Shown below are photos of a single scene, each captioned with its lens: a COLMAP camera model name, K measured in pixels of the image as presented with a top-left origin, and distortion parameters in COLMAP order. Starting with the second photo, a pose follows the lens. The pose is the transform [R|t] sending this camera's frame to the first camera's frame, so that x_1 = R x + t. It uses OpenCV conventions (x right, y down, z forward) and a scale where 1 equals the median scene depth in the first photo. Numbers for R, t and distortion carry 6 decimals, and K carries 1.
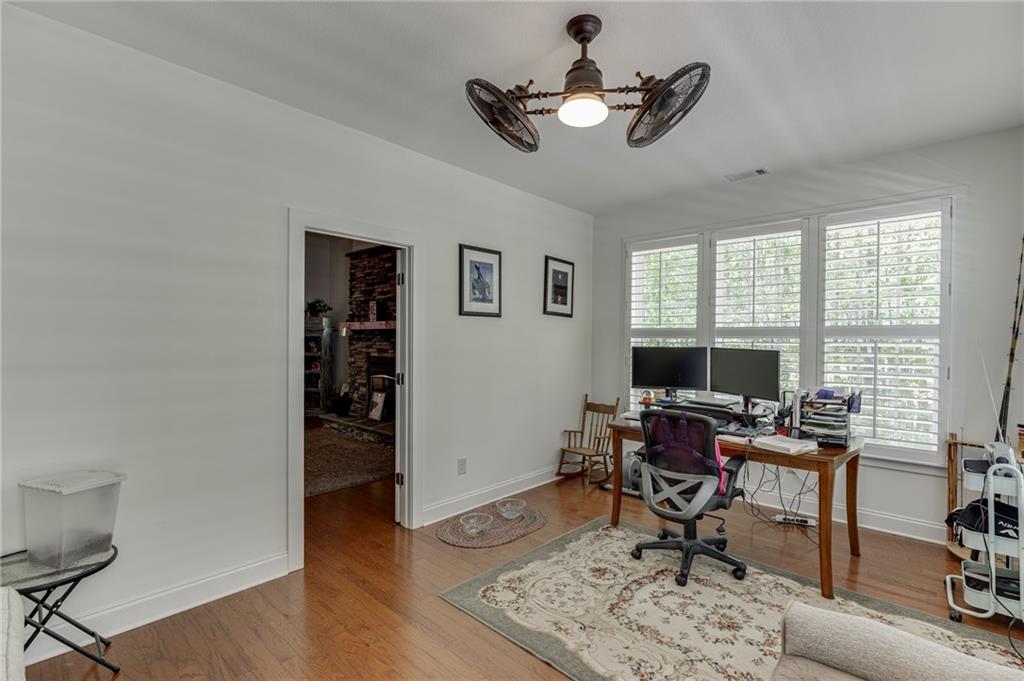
lens RADIAL K [[467.3, 0, 520.3], [0, 467.3, 341.1], [0, 0, 1]] dist [-0.003317, 0.000020]
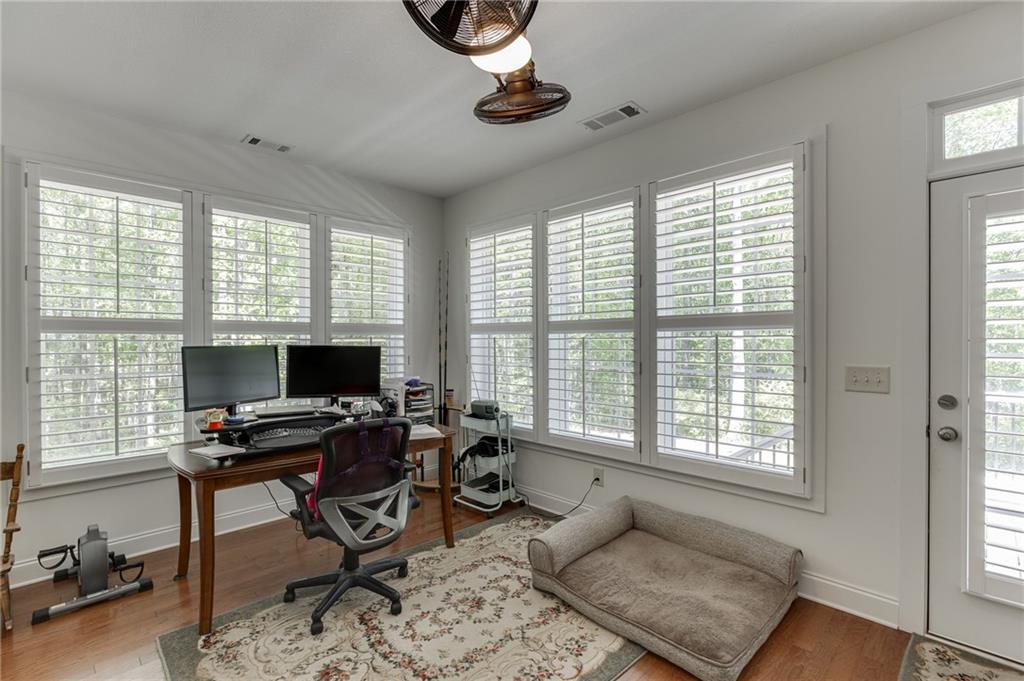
lens RADIAL K [[467.3, 0, 522.4], [0, 467.3, 340.3], [0, 0, 1]] dist [-0.003317, 0.000020]
pose [[0.050262, -0.011066, 0.998675, -0.514972], [0.002984, 0.999936, 0.010929, -0.003836], [-0.998732, 0.002431, 0.050292, 0.707614]]
